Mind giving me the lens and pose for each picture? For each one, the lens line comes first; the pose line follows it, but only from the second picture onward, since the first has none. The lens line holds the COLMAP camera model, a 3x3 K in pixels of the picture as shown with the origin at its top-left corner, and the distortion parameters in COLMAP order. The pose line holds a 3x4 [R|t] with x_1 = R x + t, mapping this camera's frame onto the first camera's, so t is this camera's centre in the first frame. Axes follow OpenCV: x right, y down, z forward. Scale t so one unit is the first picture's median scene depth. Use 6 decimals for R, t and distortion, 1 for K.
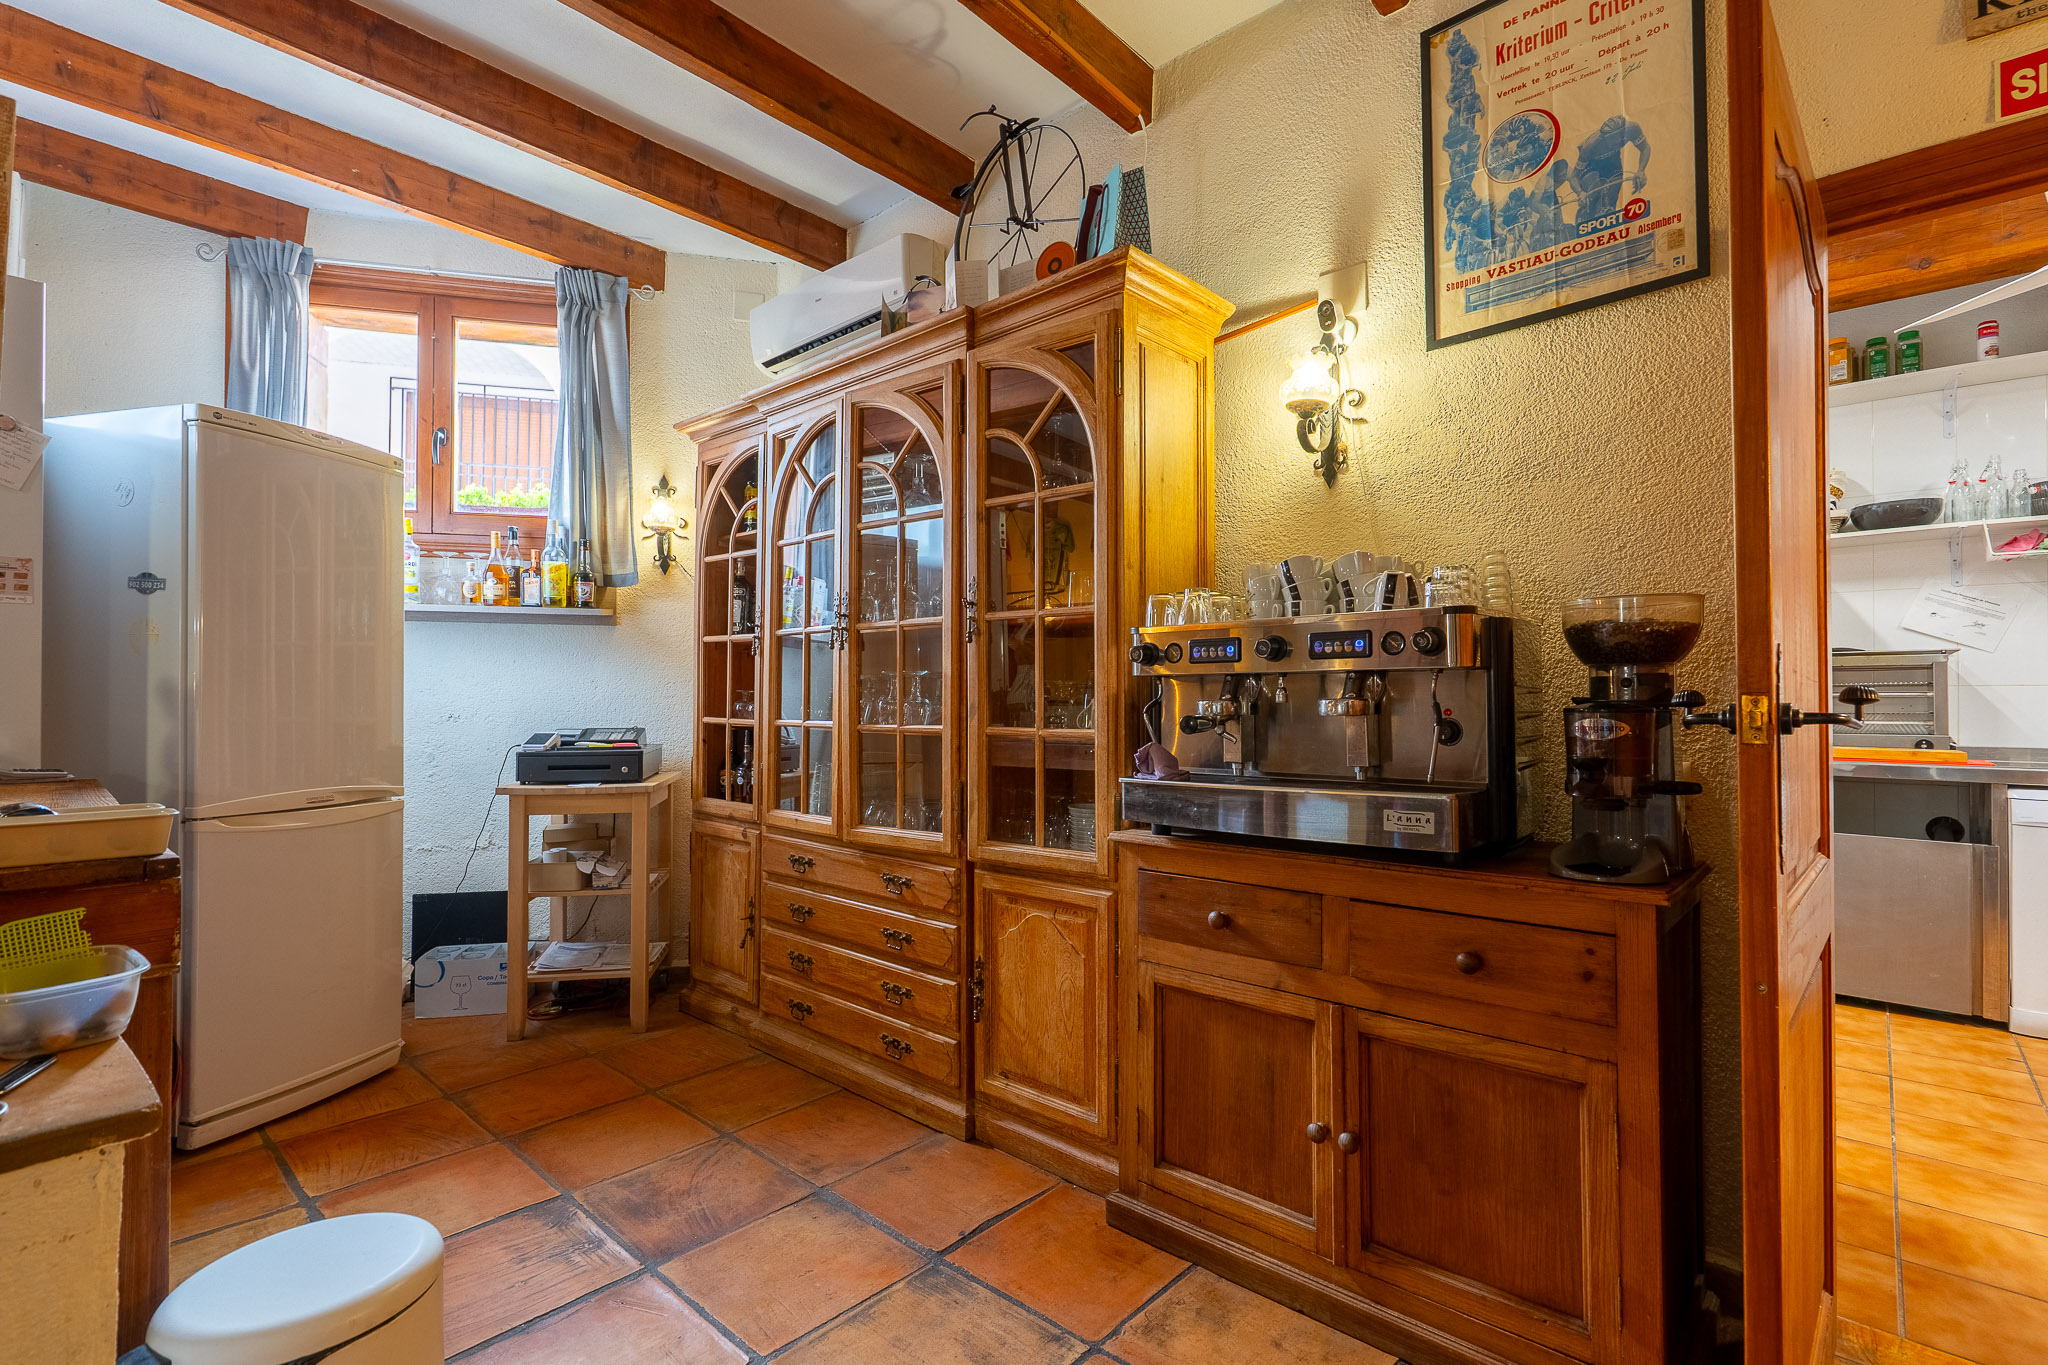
lens RADIAL K [[941.5, 0, 1030.6], [0, 941.5, 684.6], [0, 0, 1]] dist [0.000182, 0.000551]
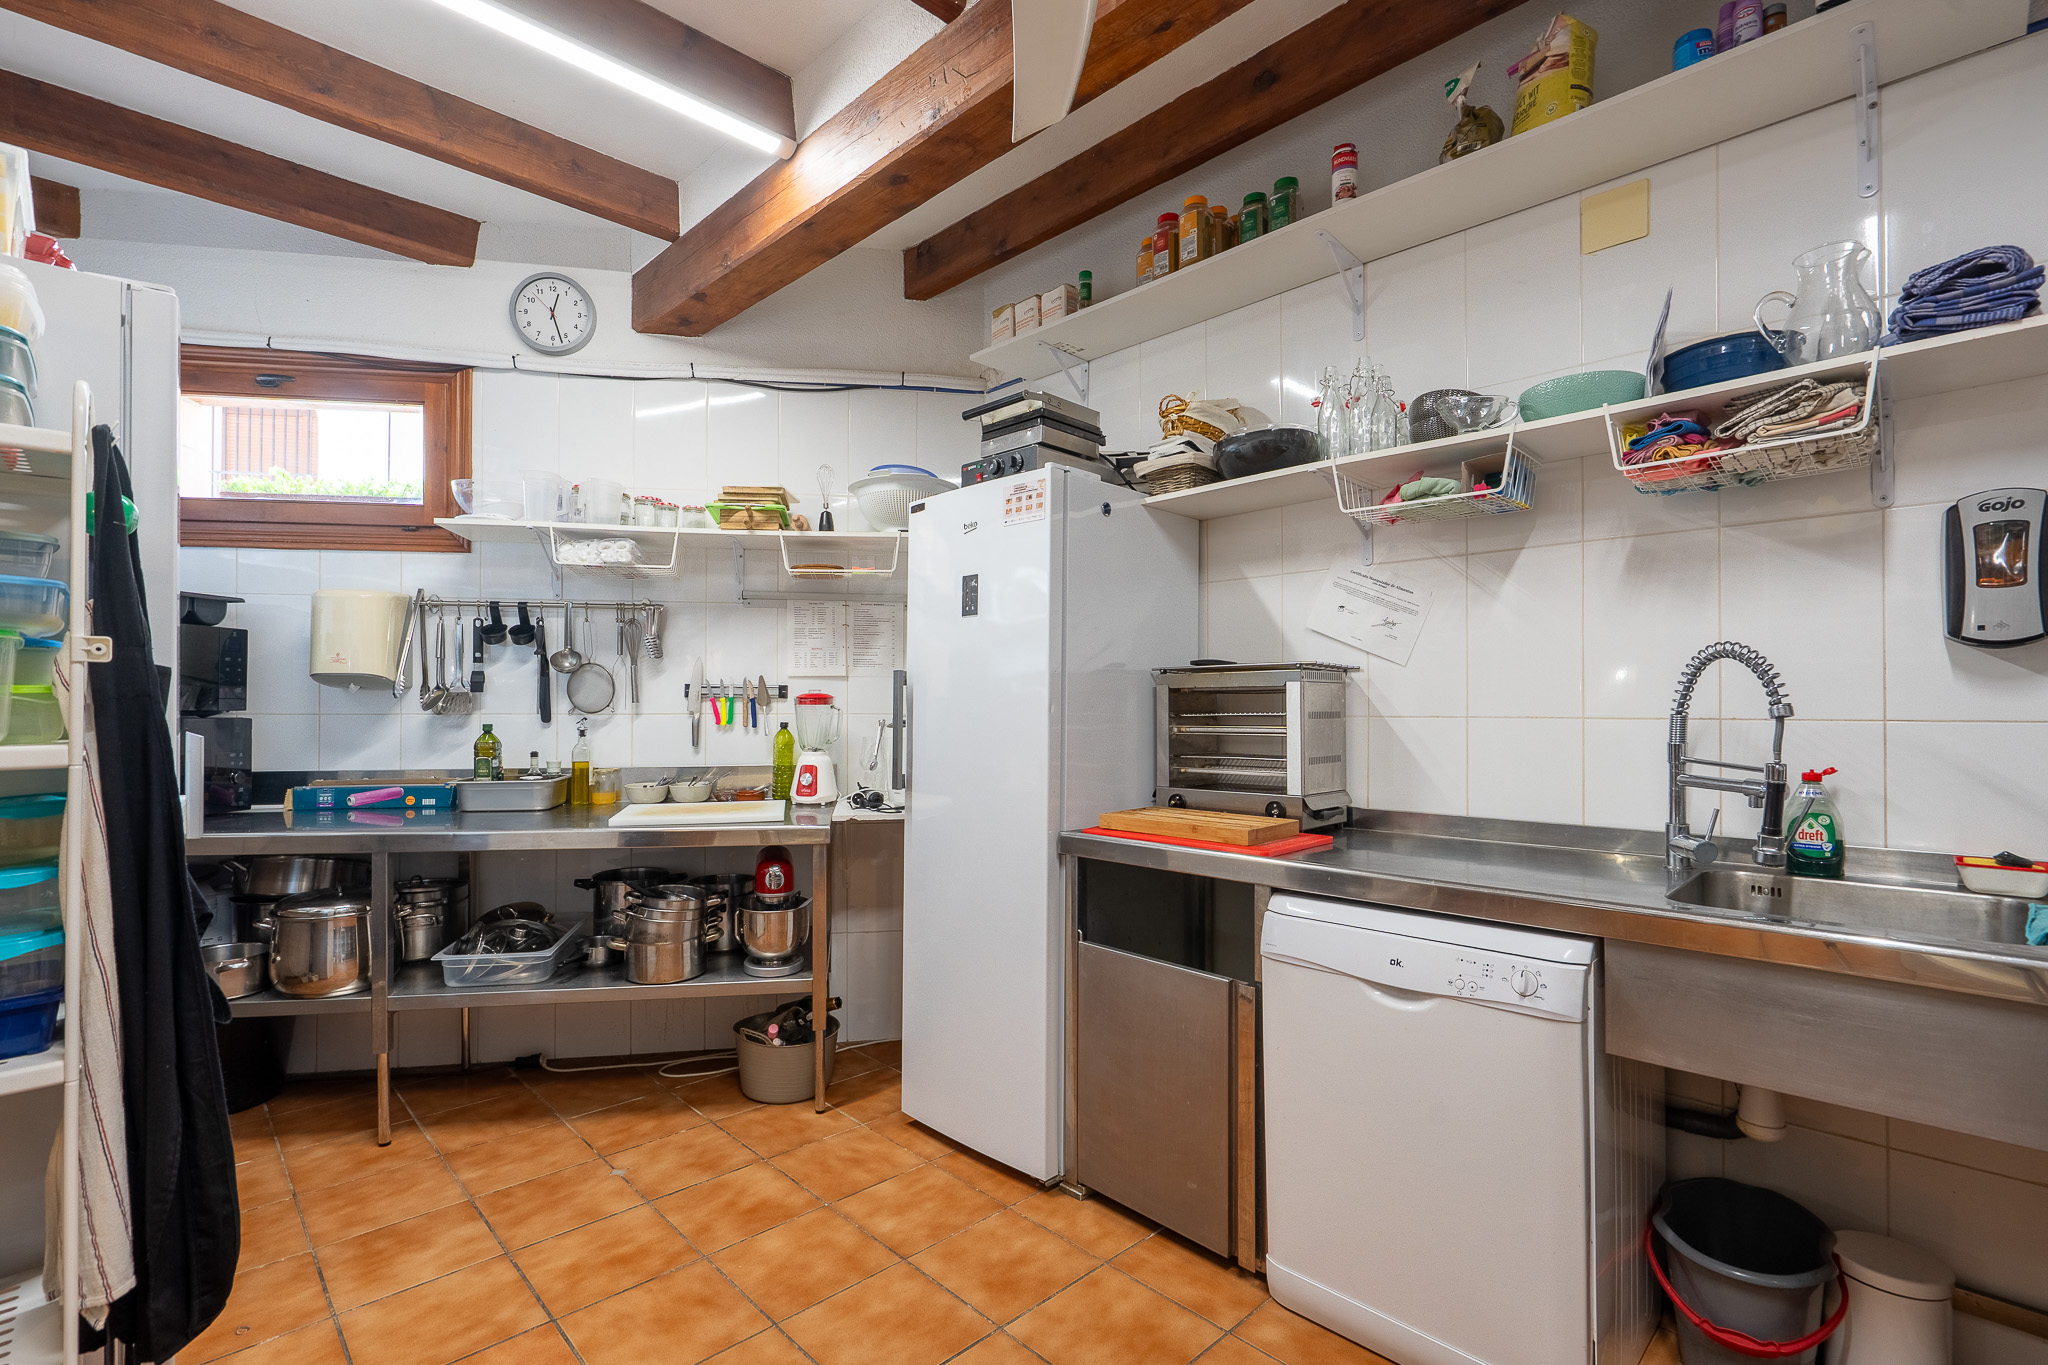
lens RADIAL K [[941.5, 0, 1017.2], [0, 941.5, 700.0], [0, 0, 1]] dist [0.000182, 0.000551]
pose [[0.998517, -0.000257, -0.054433, 0.816540], [0.000683, 0.999969, 0.007798, -0.016216], [0.054430, -0.007824, 0.998487, 0.346405]]
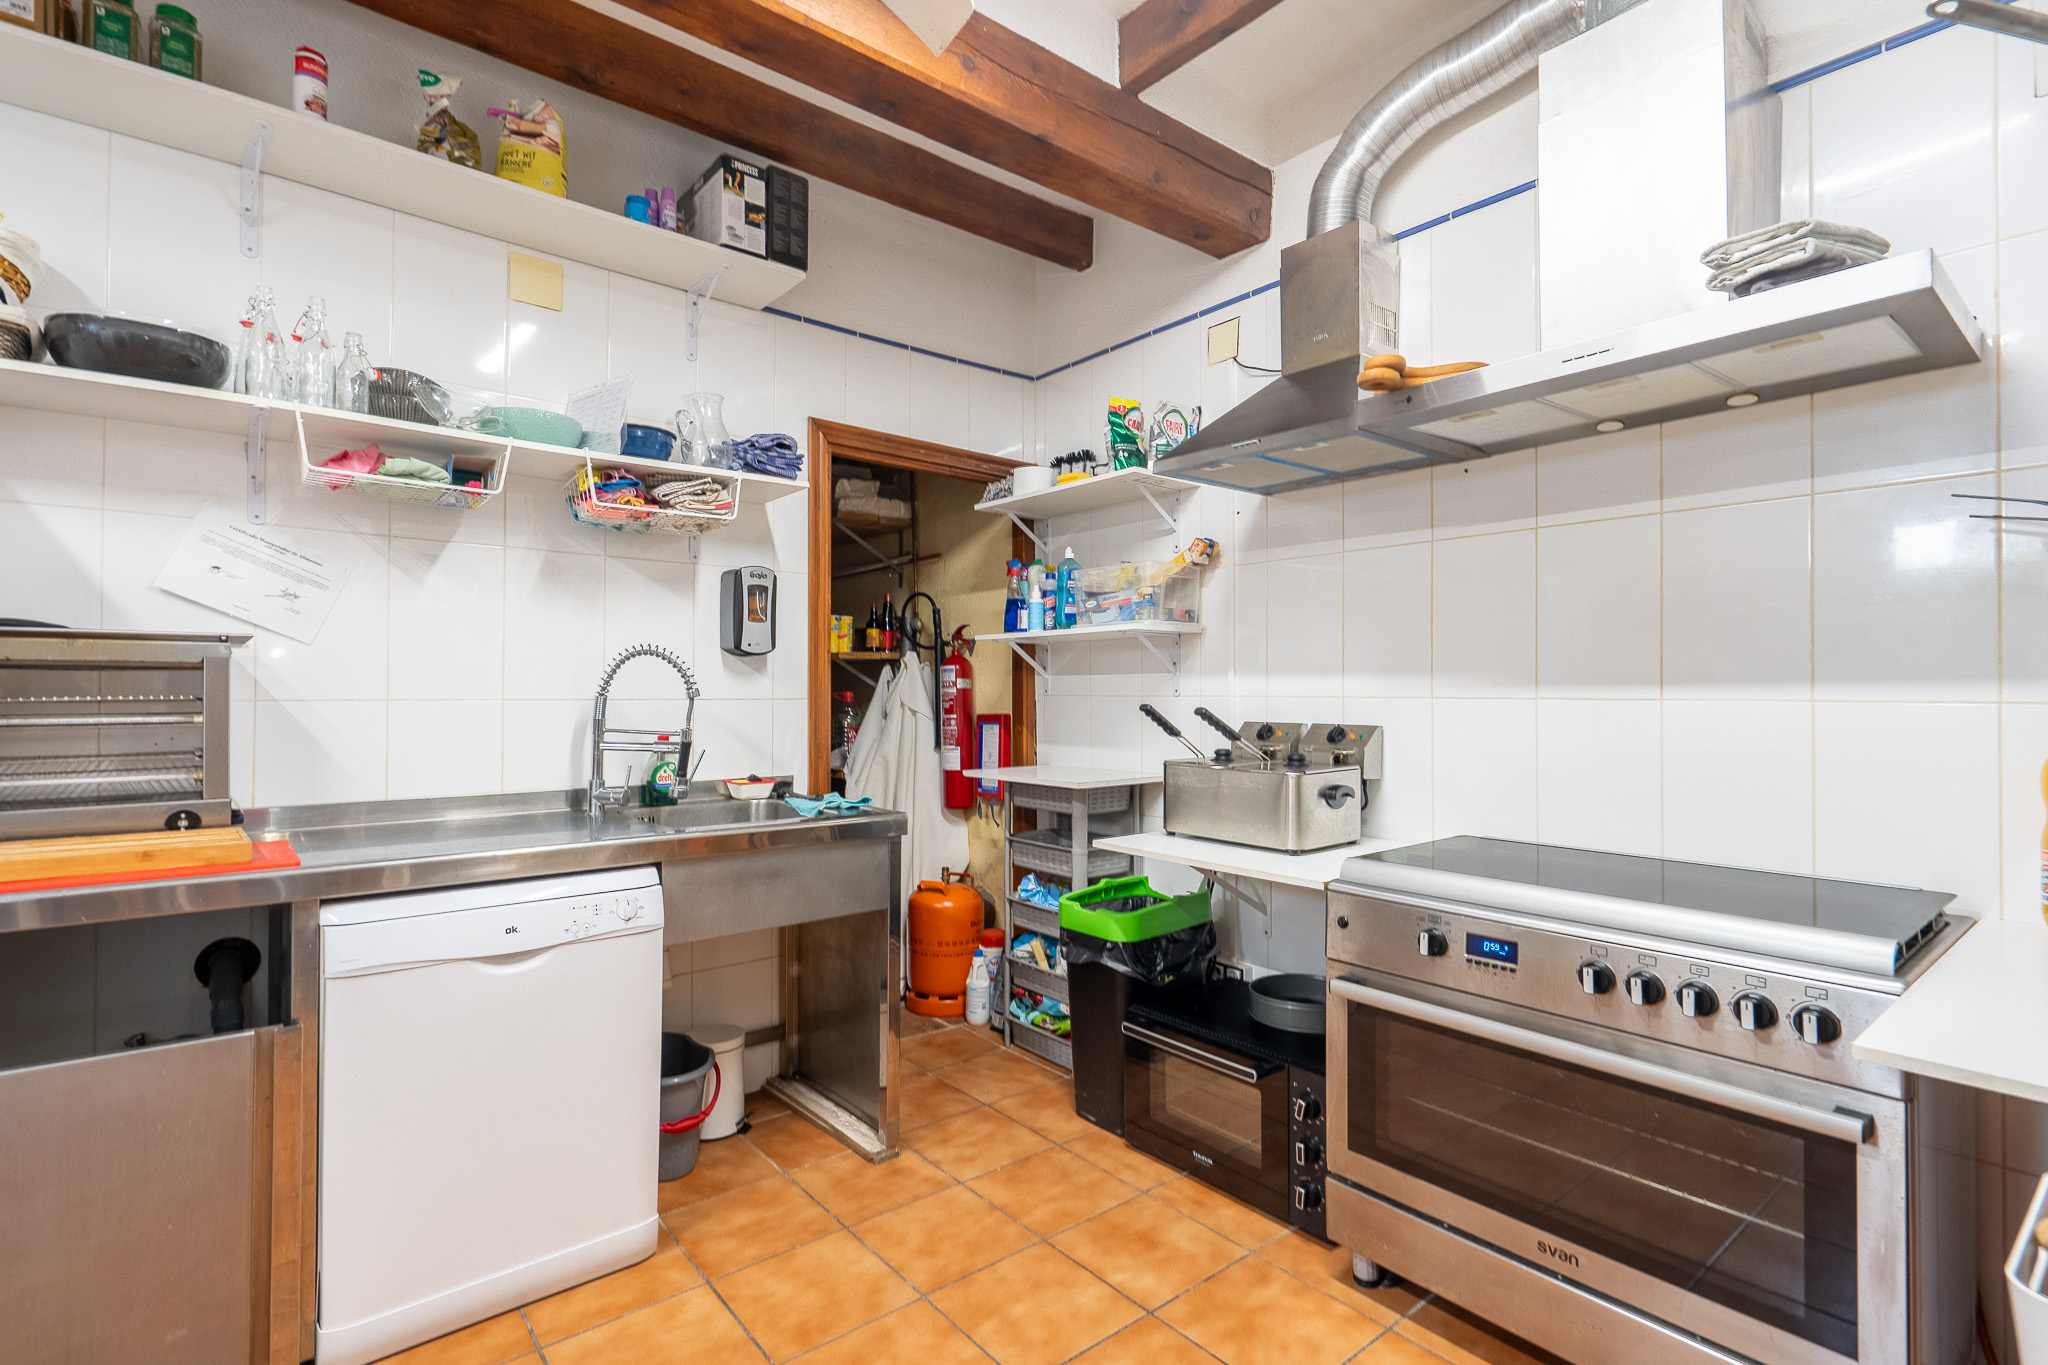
lens RADIAL K [[941.5, 0, 1019.3], [0, 941.5, 686.2], [0, 0, 1]] dist [0.000182, 0.000551]
pose [[0.147330, 0.005296, 0.989073, 0.518758], [-0.018543, 0.999825, -0.002592, -0.014869], [-0.988914, -0.017958, 0.147402, 0.487510]]
